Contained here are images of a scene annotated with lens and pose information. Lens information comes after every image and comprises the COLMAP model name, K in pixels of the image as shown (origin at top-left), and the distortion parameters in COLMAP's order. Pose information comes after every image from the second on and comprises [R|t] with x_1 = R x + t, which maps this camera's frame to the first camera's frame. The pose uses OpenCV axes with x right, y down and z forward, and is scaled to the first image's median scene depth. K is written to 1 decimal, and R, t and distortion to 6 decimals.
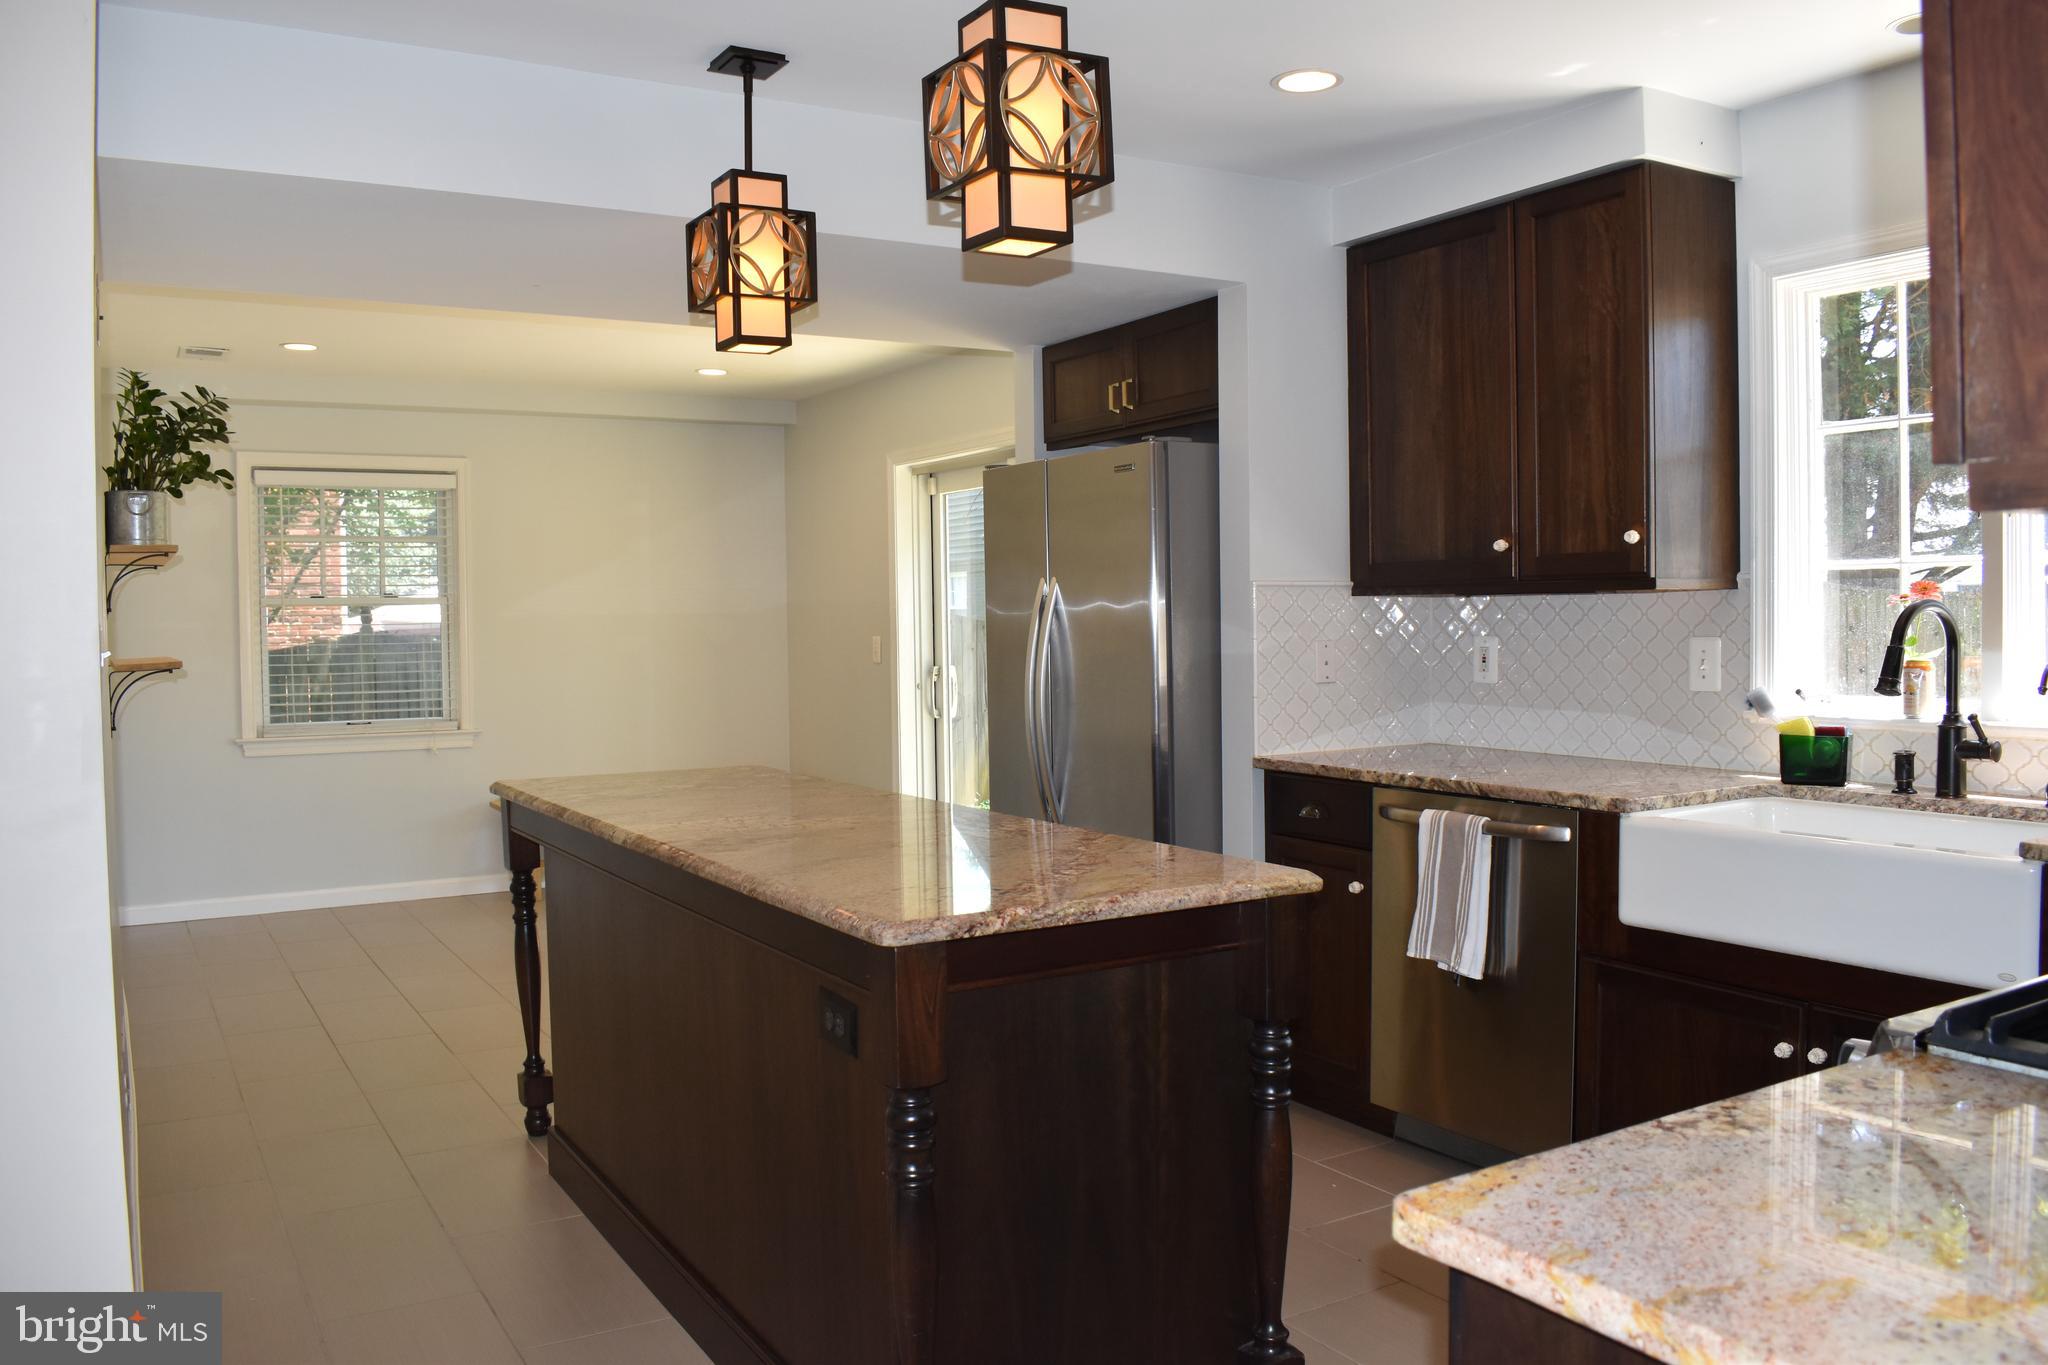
lens RADIAL K [[1608.0, 0, 1024.0], [0, 1608.0, 682.5], [0, 0, 1]] dist [-0.085212, -0.005793]
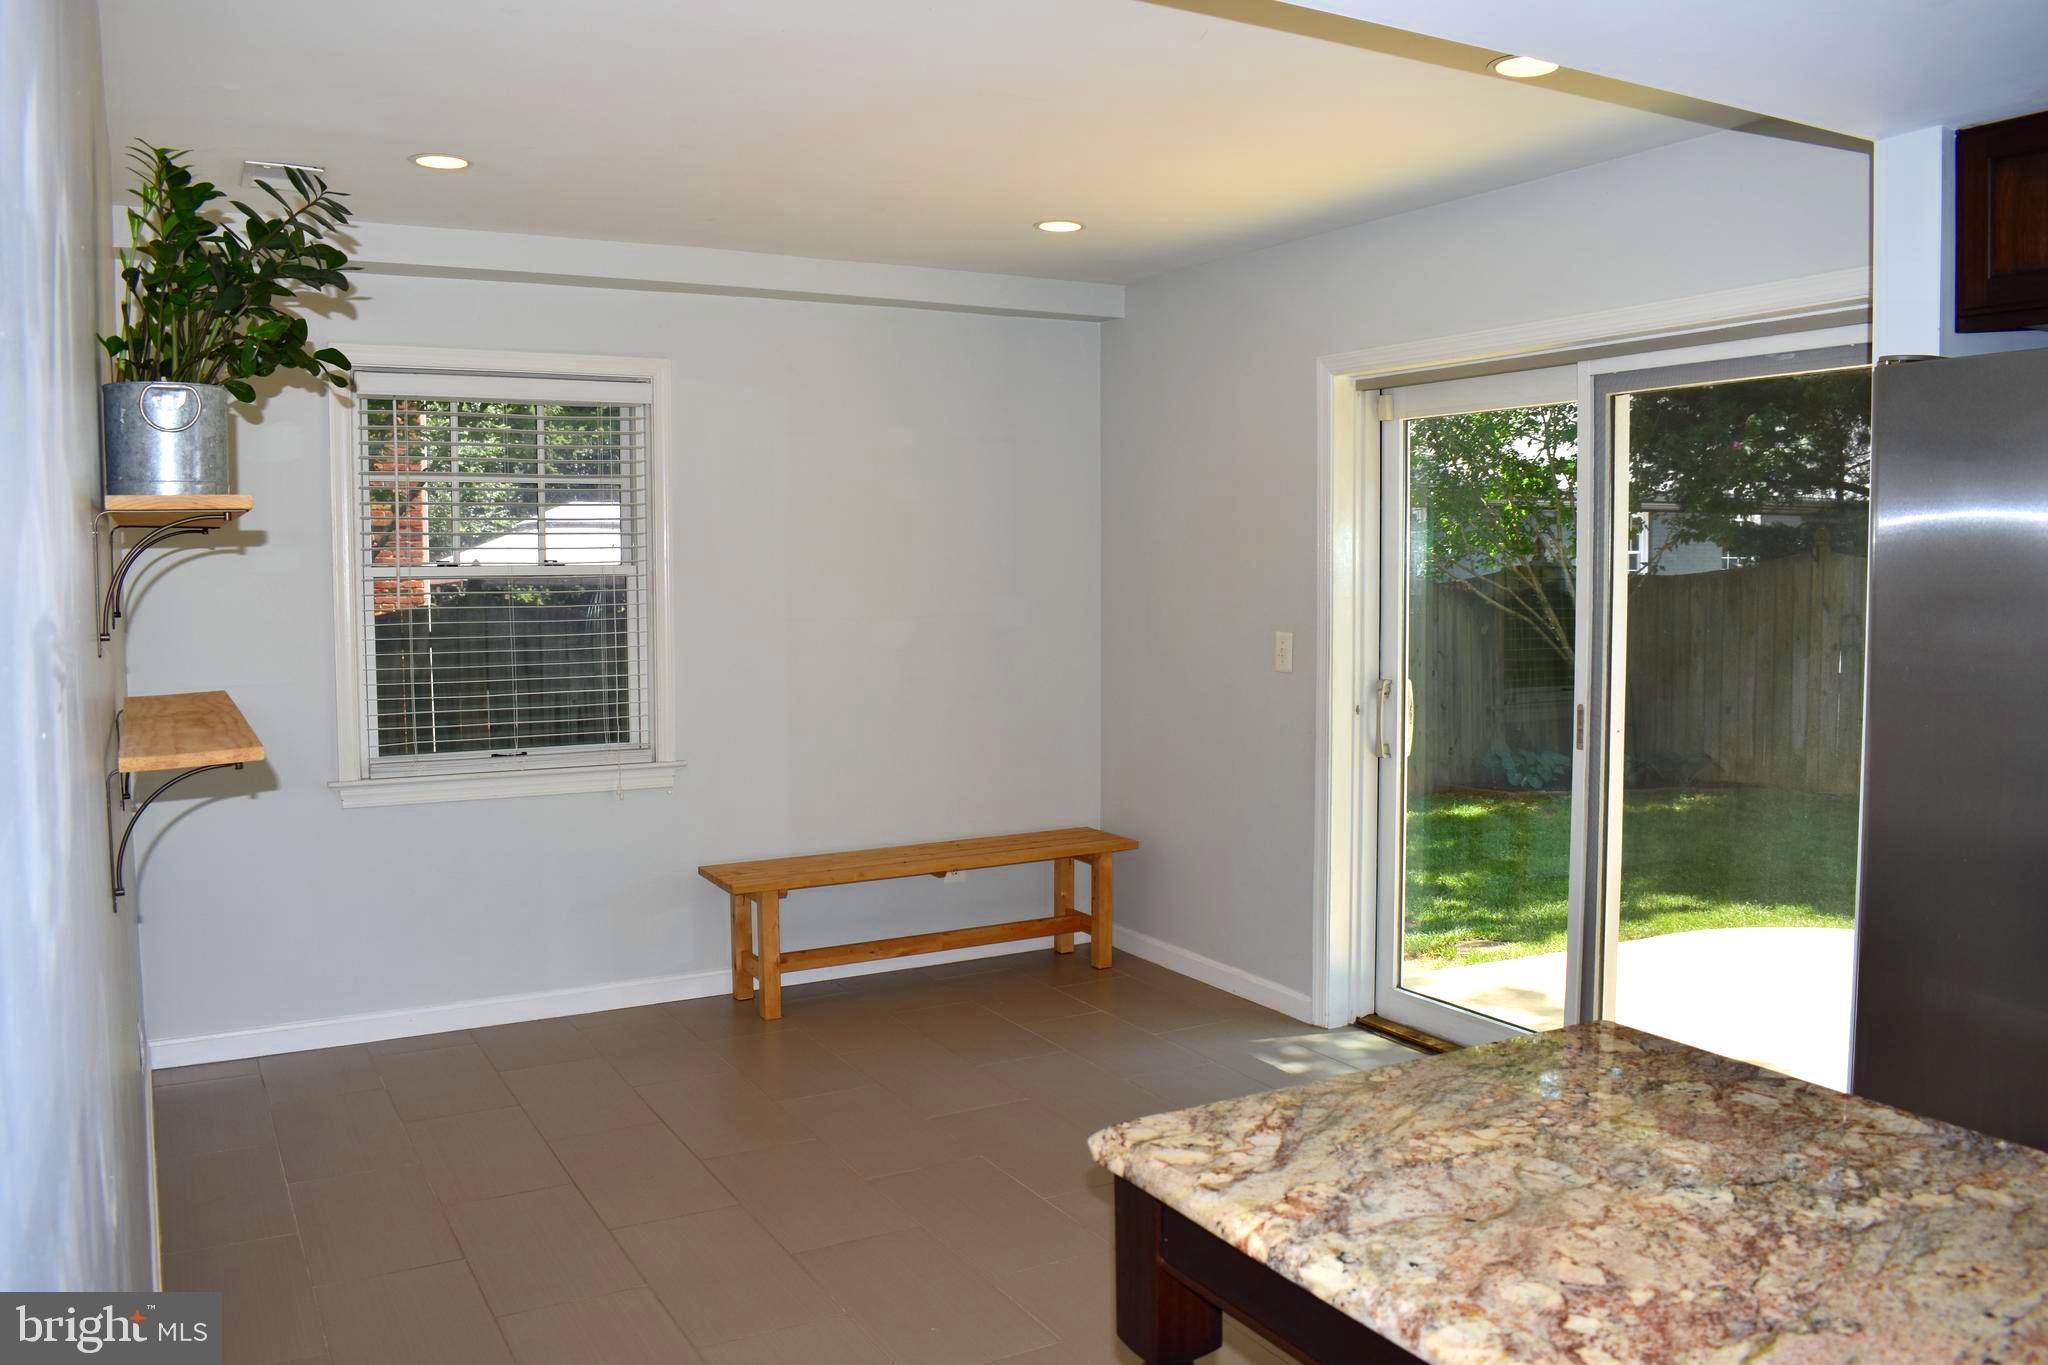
lens RADIAL K [[1608.0, 0, 1024.0], [0, 1608.0, 682.5], [0, 0, 1]] dist [-0.085212, -0.005793]
pose [[0.999635, 0.011037, -0.024668, -0.274827], [-0.010050, 0.999158, 0.039788, -0.049031], [0.025086, -0.039525, 0.998904, 0.493315]]
